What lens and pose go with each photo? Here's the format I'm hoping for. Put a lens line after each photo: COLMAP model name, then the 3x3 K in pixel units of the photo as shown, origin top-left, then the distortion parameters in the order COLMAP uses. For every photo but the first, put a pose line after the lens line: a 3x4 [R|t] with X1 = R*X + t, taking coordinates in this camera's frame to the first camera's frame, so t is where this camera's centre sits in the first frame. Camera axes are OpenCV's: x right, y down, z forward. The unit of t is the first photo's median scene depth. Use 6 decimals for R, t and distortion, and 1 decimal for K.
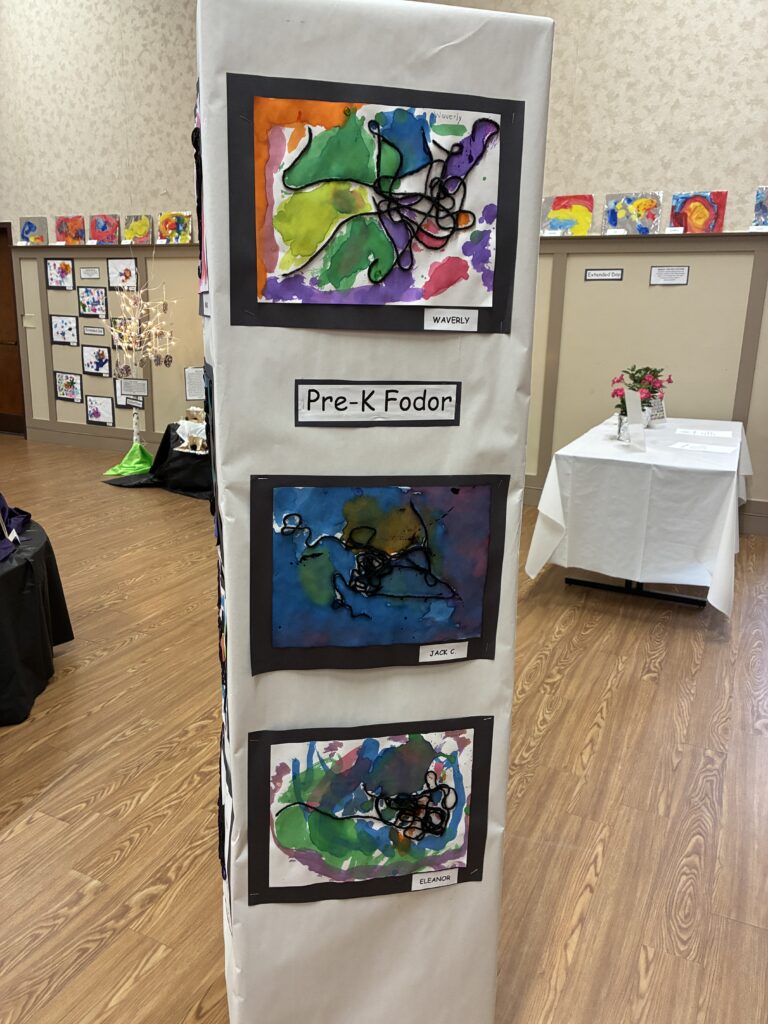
lens RADIAL K [[786.8, 0, 390.6], [0, 786.8, 509.5], [0, 0, 1]] dist [0.116100, -0.164635]
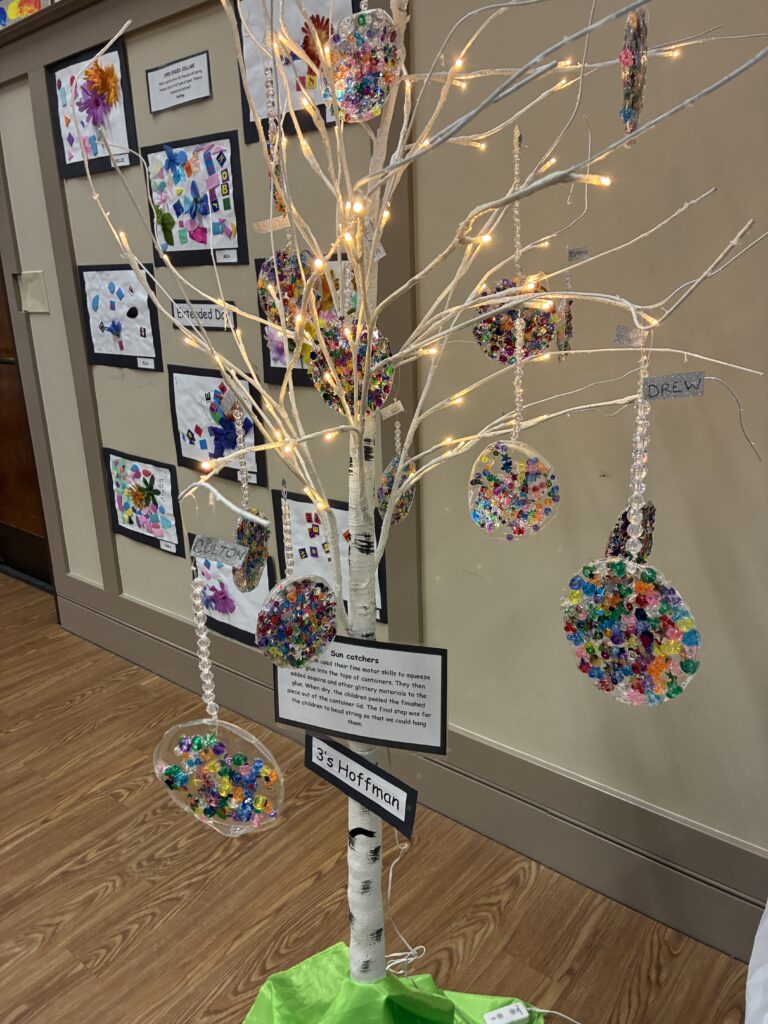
lens RADIAL K [[781.8, 0, 384.0], [0, 781.8, 512.0], [0, 0, 1]] dist [0.047440, -0.056243]
pose [[0.969308, 0.009980, -0.245648, -0.249584], [0.004255, 0.998345, 0.057350, -0.174175], [0.245814, -0.056635, 0.967661, 0.764821]]
